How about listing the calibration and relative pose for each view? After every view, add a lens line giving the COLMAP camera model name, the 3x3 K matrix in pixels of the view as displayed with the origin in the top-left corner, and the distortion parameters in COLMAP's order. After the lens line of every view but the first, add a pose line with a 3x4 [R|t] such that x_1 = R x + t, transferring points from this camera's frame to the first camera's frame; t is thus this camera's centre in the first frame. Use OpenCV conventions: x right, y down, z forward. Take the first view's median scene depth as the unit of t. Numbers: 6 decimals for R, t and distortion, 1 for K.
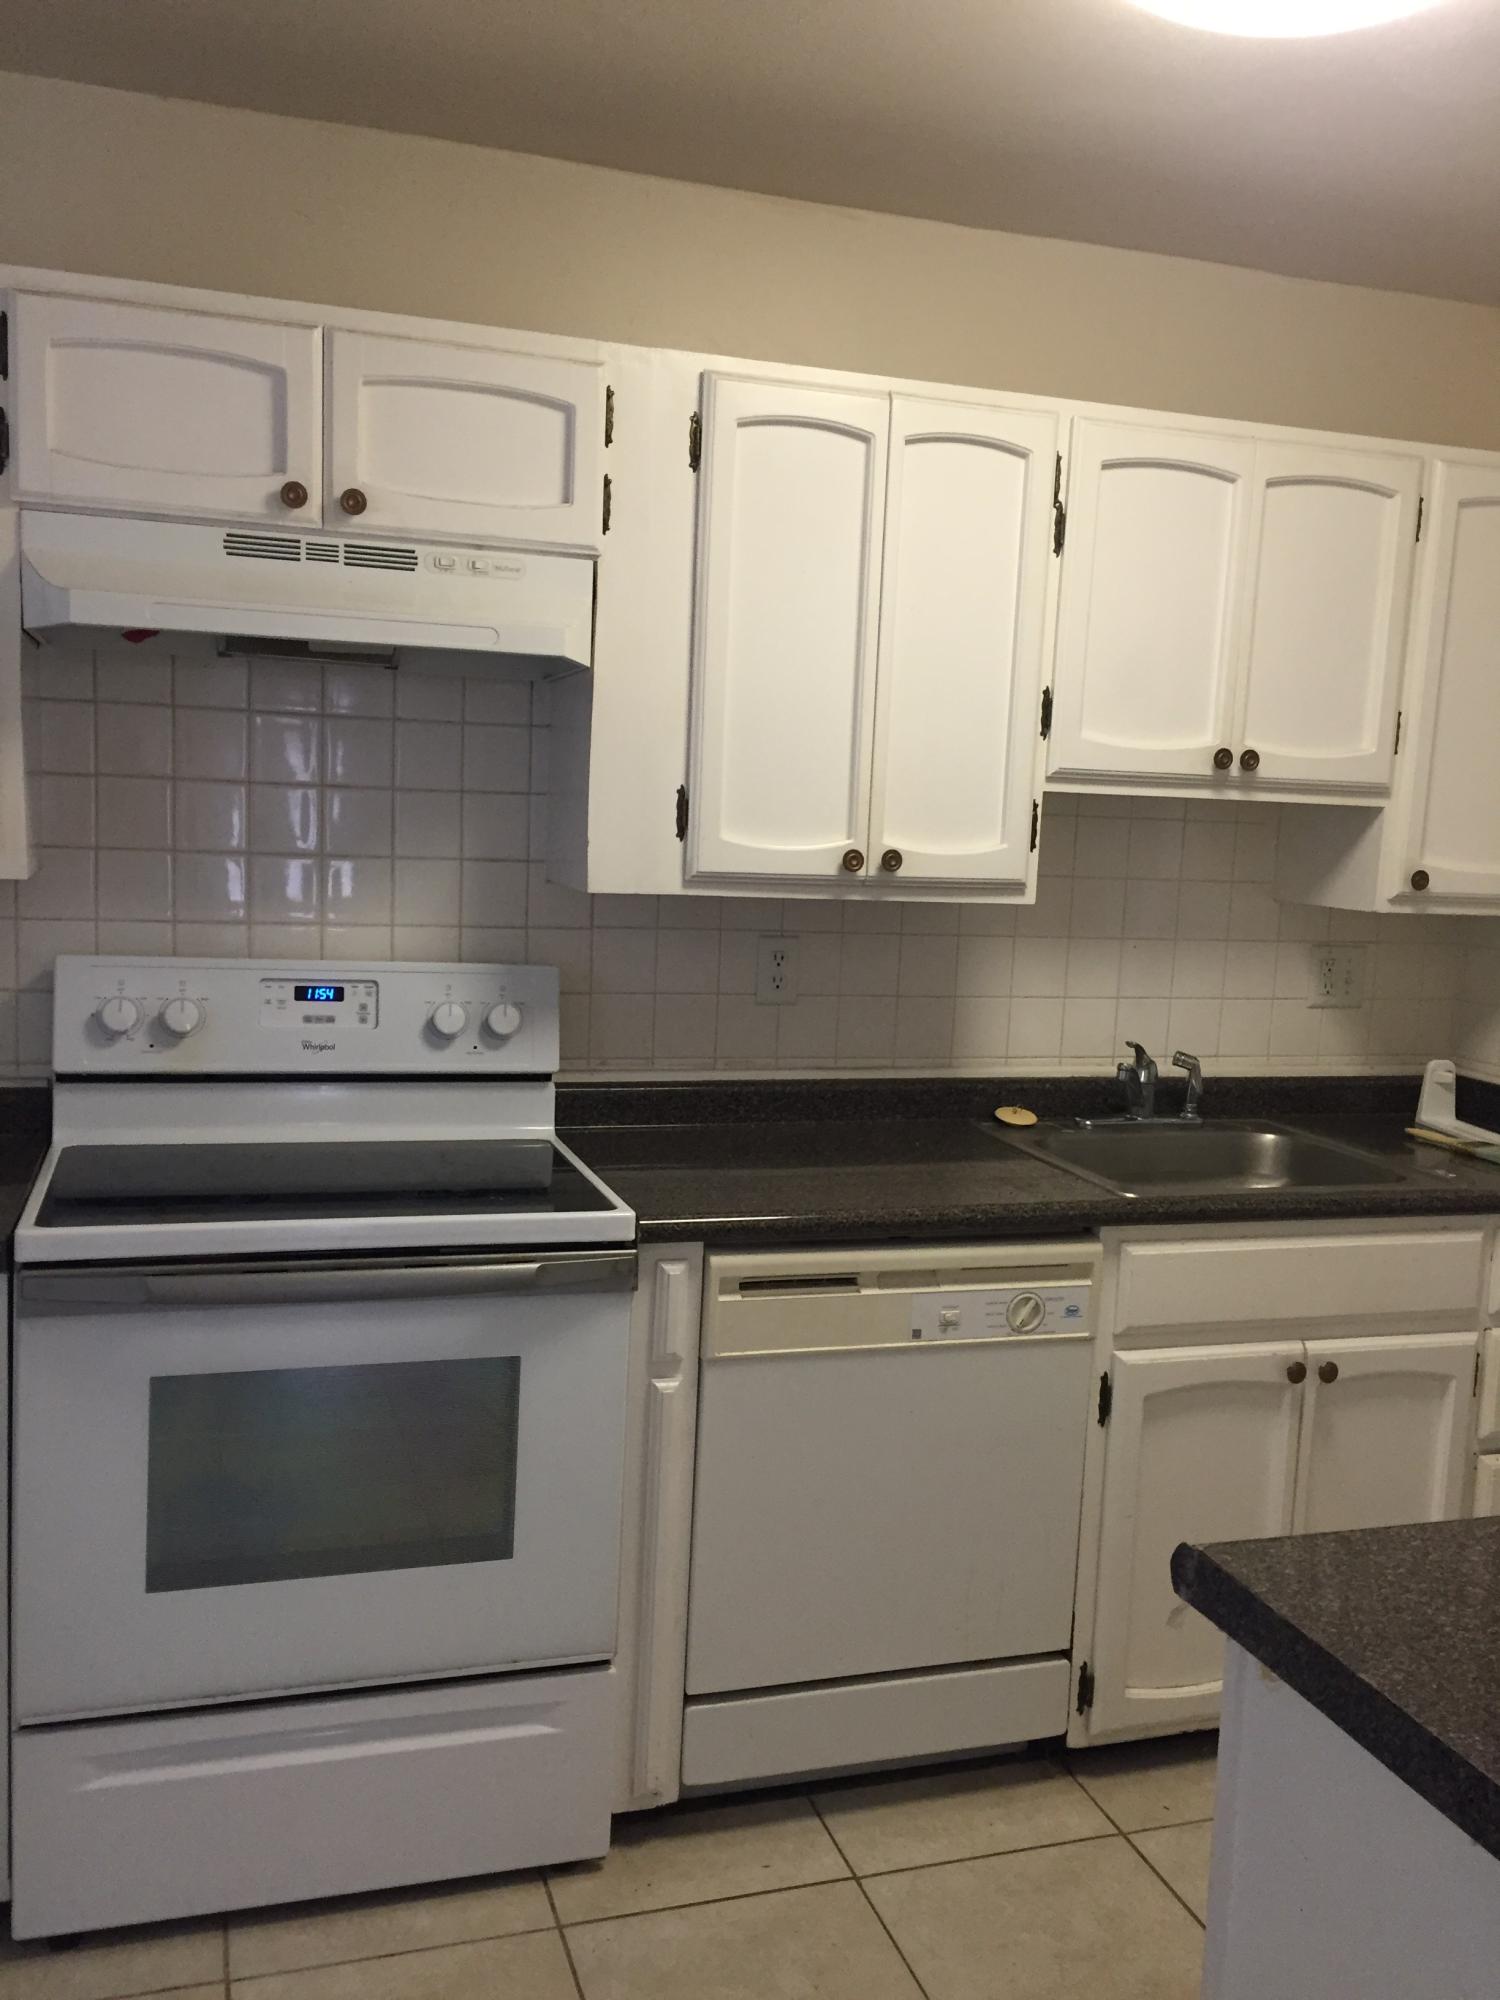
lens RADIAL K [[1688.7, 0, 749.3], [0, 1688.7, 1003.9], [0, 0, 1]] dist [0.045277, -0.013459]
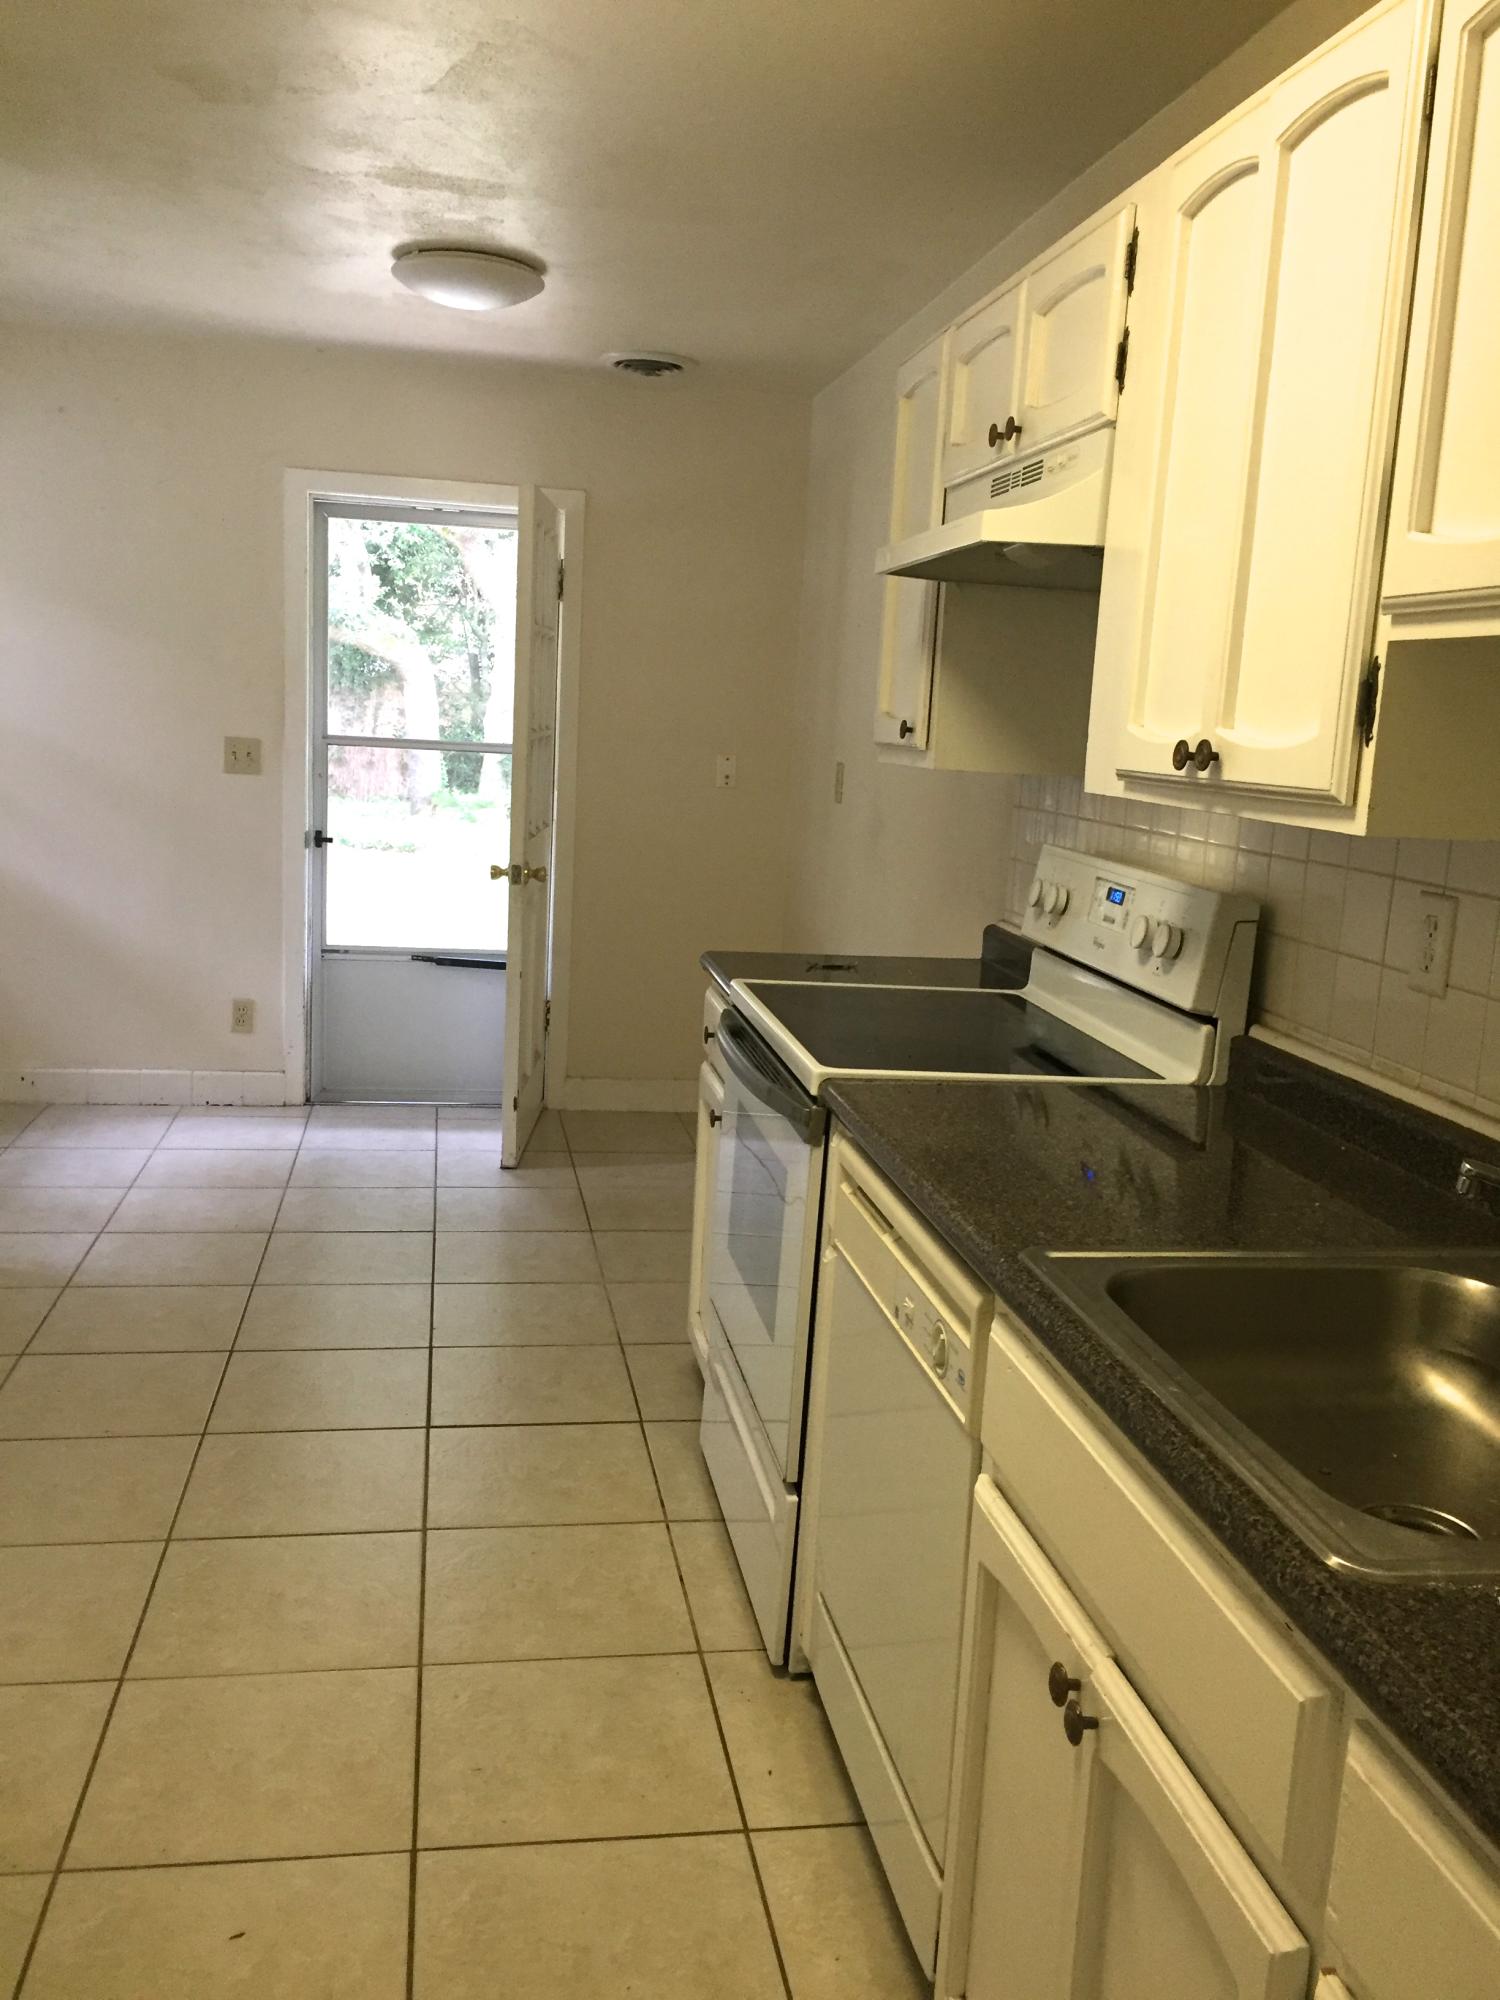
lens RADIAL K [[1688.7, 0, 751.1], [0, 1688.7, 996.6], [0, 0, 1]] dist [0.045277, -0.013459]
pose [[-0.134879, 0.114311, -0.984246, 0.794540], [-0.179248, 0.974120, 0.137699, -0.048149], [0.974514, 0.194997, -0.110898, 0.877322]]
